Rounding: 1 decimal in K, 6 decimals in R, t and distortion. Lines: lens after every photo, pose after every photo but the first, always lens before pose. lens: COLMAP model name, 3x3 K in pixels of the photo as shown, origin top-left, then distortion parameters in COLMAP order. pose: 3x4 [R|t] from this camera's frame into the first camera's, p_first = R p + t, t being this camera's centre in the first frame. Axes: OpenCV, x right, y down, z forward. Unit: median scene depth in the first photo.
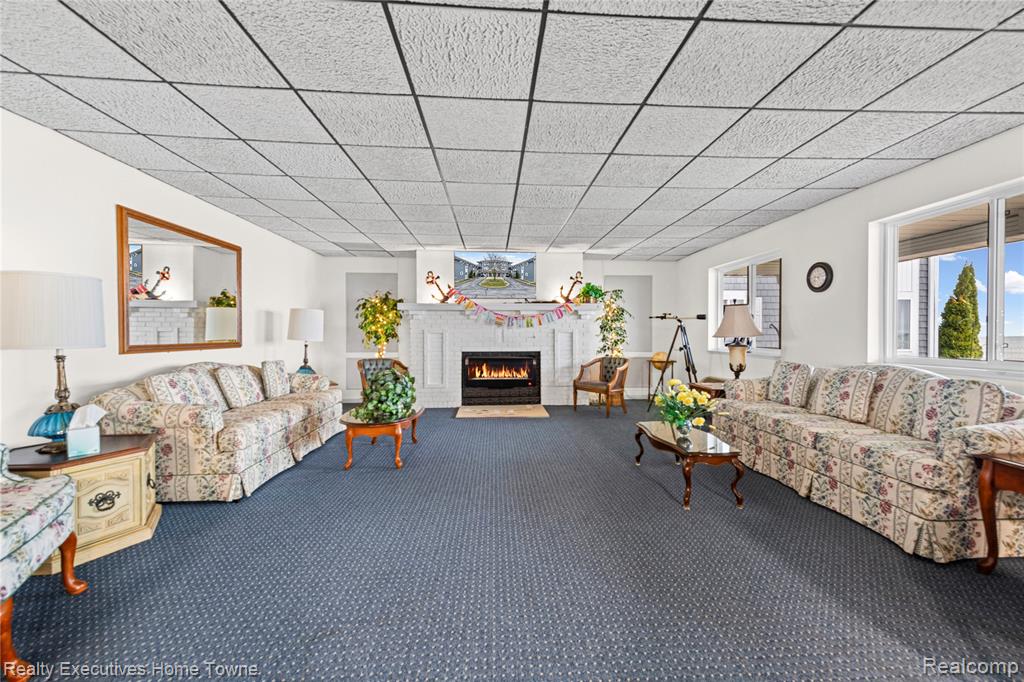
lens RADIAL K [[413.3, 0, 515.4], [0, 413.3, 337.6], [0, 0, 1]] dist [0.001323, -0.001123]
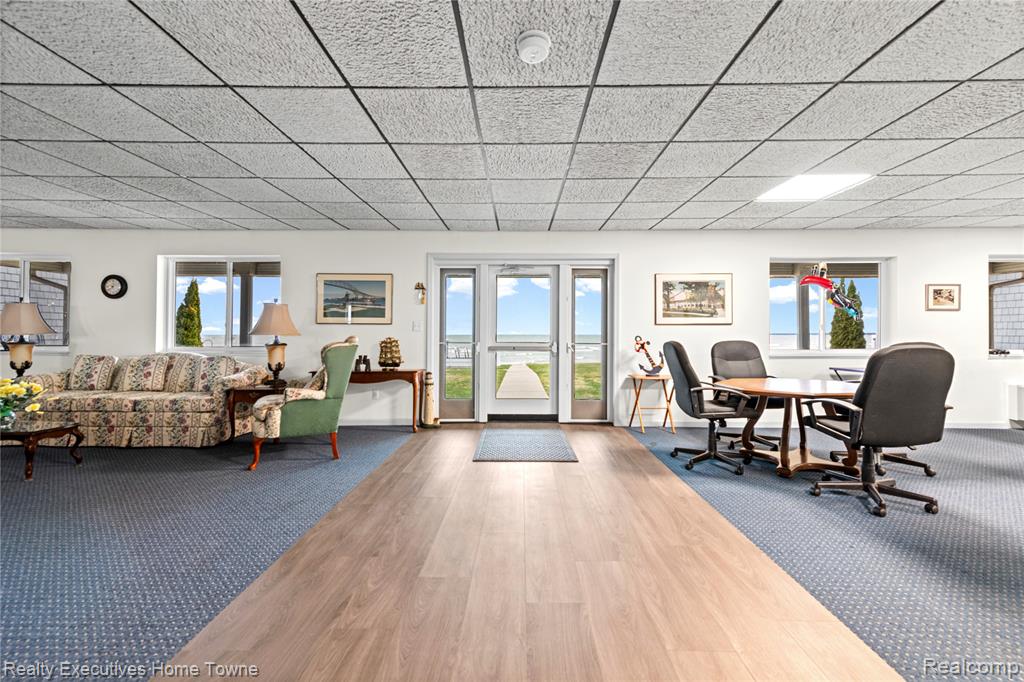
lens RADIAL K [[413.3, 0, 513.1], [0, 413.3, 324.9], [0, 0, 1]] dist [0.001323, -0.001123]
pose [[0.064339, 0.024543, 0.997626, -0.386423], [0.002943, 0.999689, -0.024783, 0.003675], [-0.997924, 0.004531, 0.064247, -0.253791]]
